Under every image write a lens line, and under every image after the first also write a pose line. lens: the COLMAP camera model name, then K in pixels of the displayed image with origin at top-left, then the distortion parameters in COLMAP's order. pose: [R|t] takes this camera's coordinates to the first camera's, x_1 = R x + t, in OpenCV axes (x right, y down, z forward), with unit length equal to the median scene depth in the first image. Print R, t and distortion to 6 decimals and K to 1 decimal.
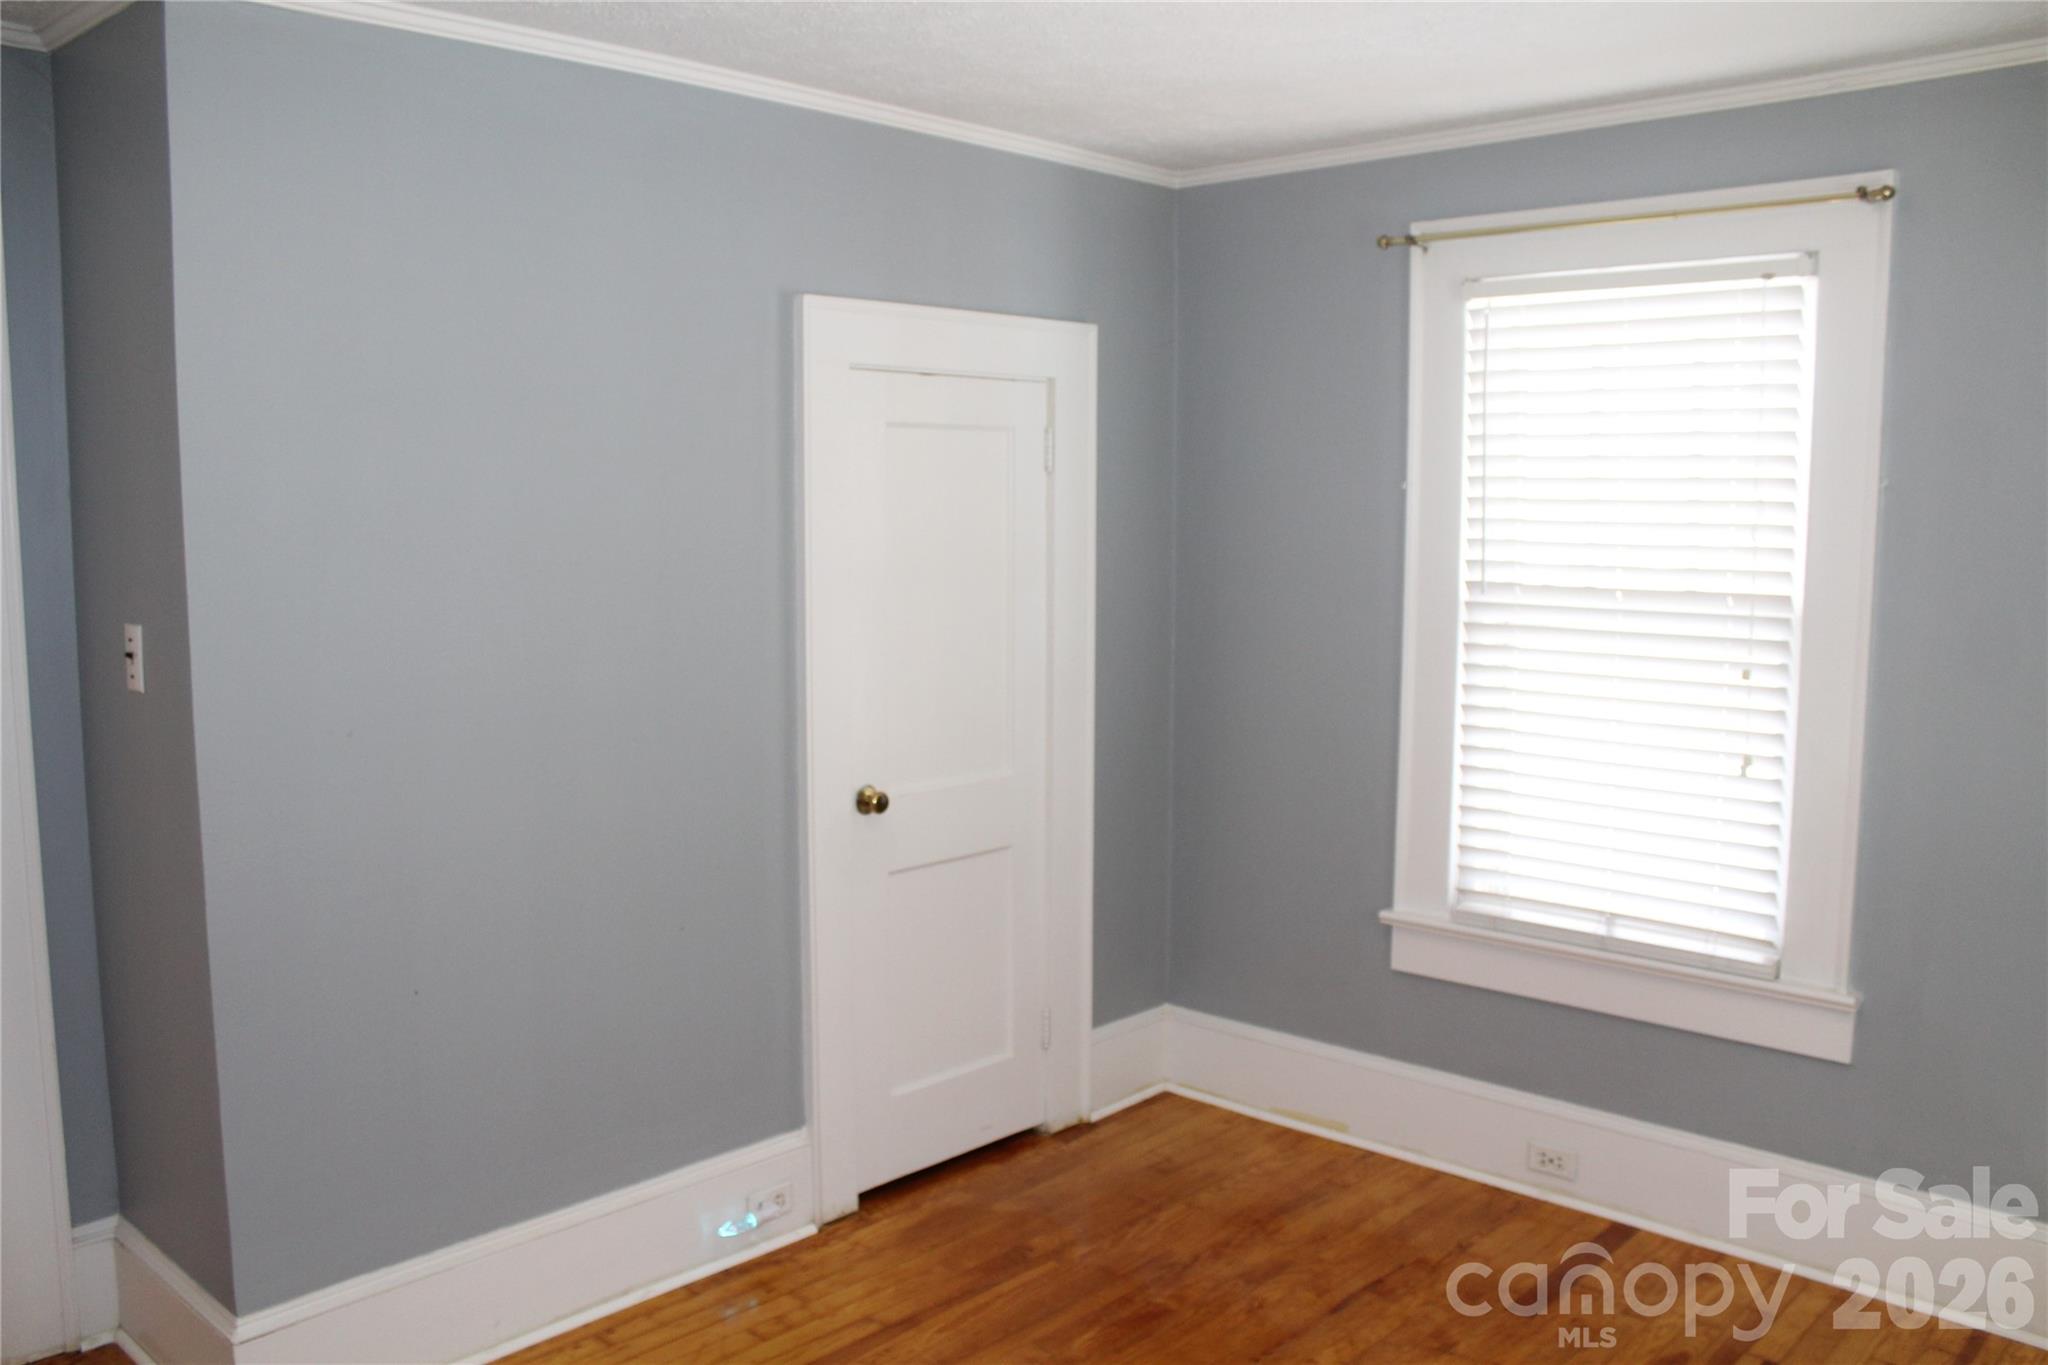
lens RADIAL K [[1664.7, 0, 1023.3], [0, 1664.7, 698.2], [0, 0, 1]] dist [-0.162735, 0.150882]
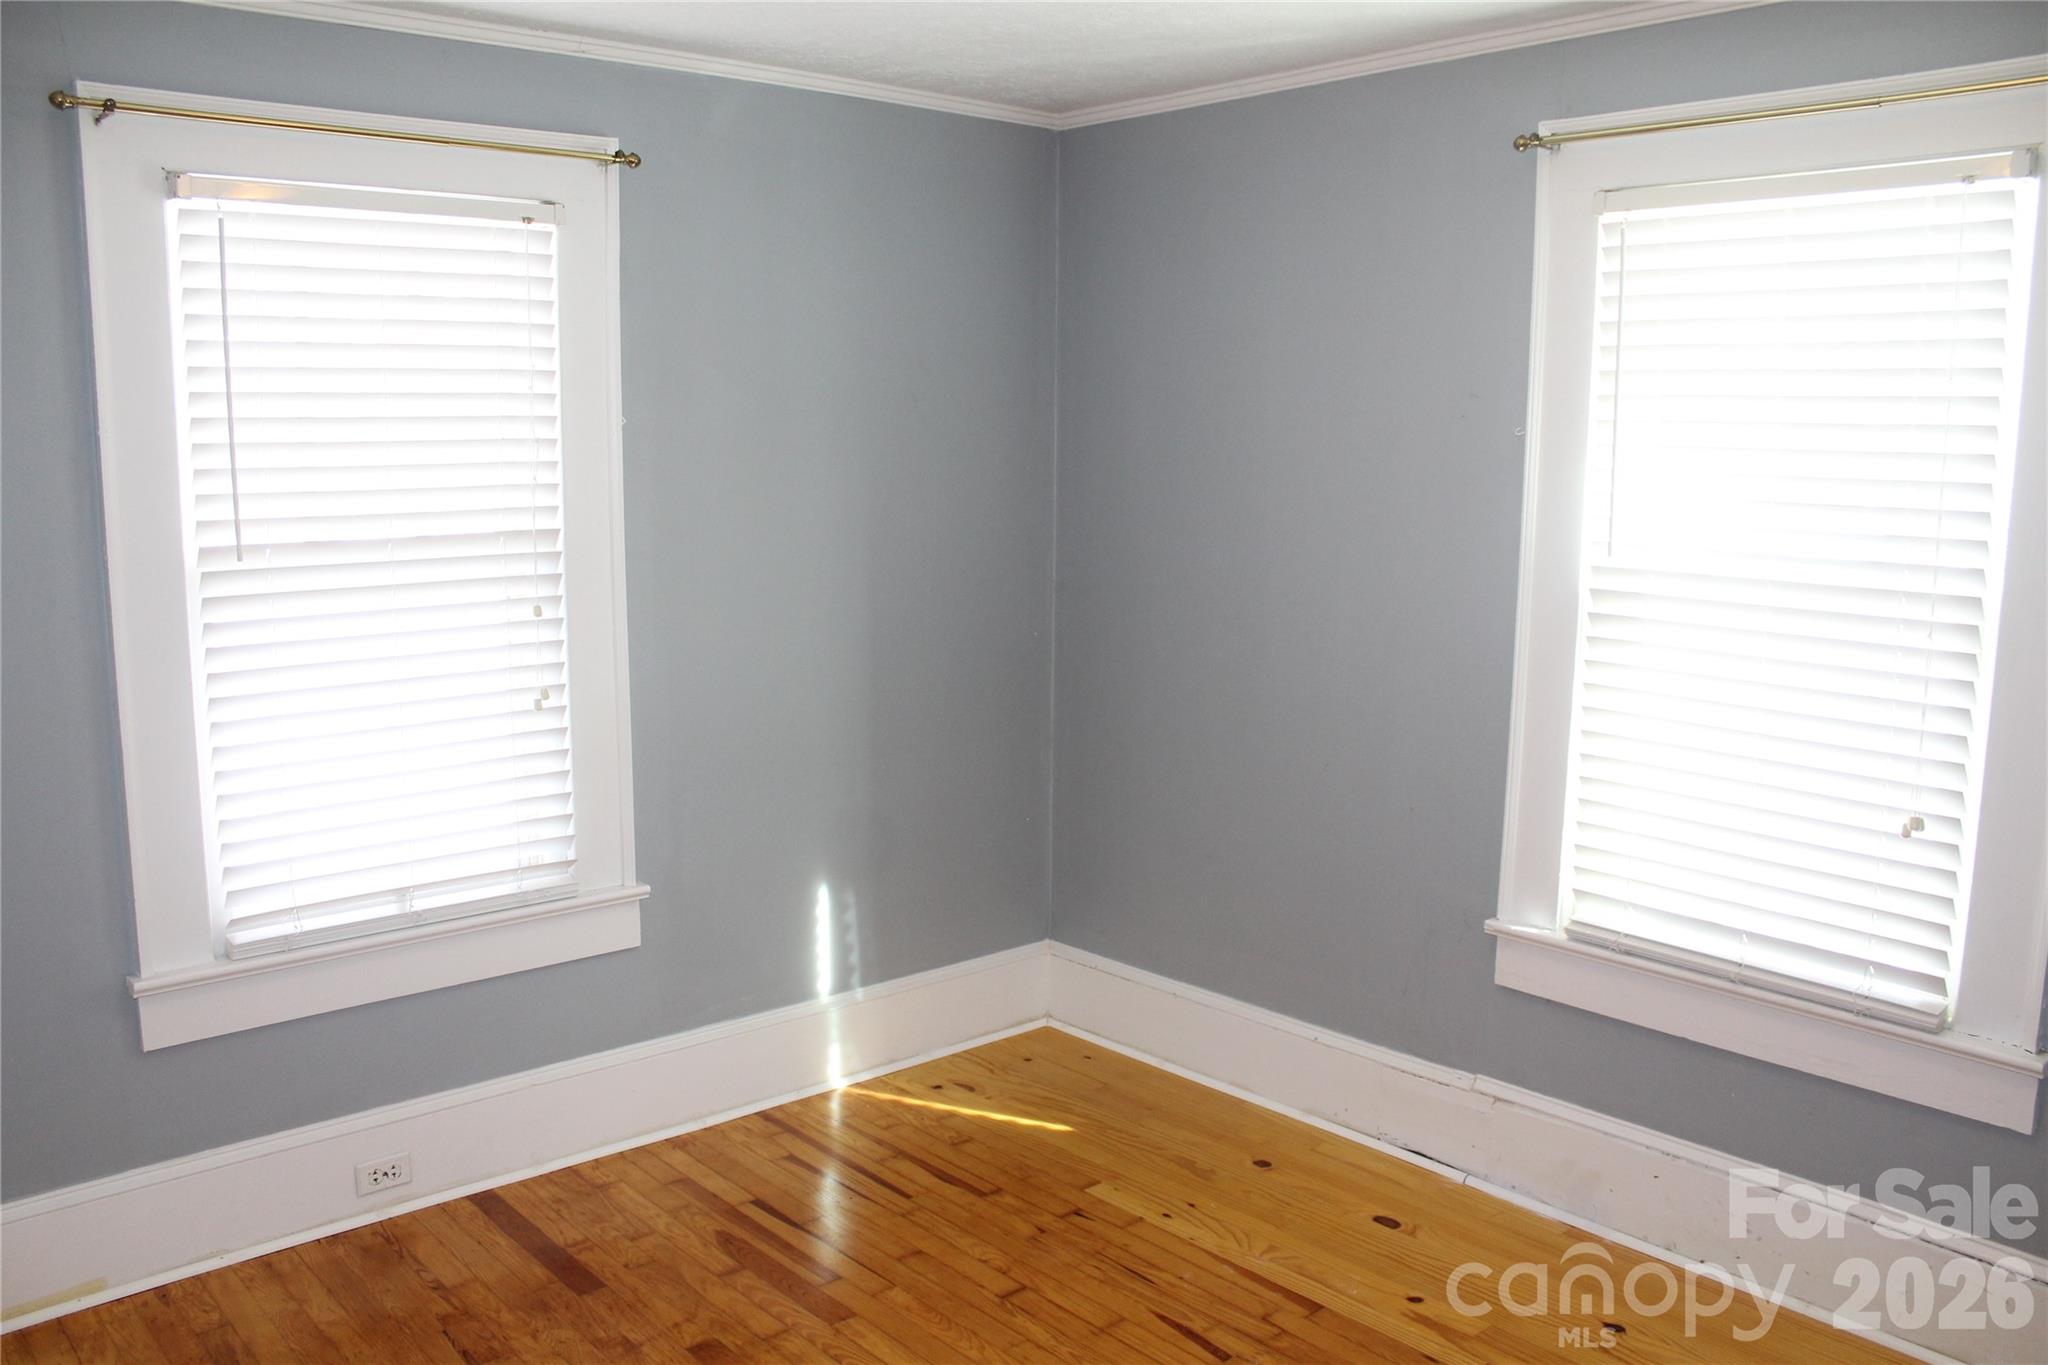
lens RADIAL K [[1687.9, 0, 1024.0], [0, 1687.9, 682.5], [0, 0, 1]] dist [-0.206762, 0.191355]
pose [[0.106982, -0.149047, 0.983026, -0.544622], [0.120432, 0.983363, 0.135992, -0.073278], [-0.986940, 0.103839, 0.123152, 0.568182]]
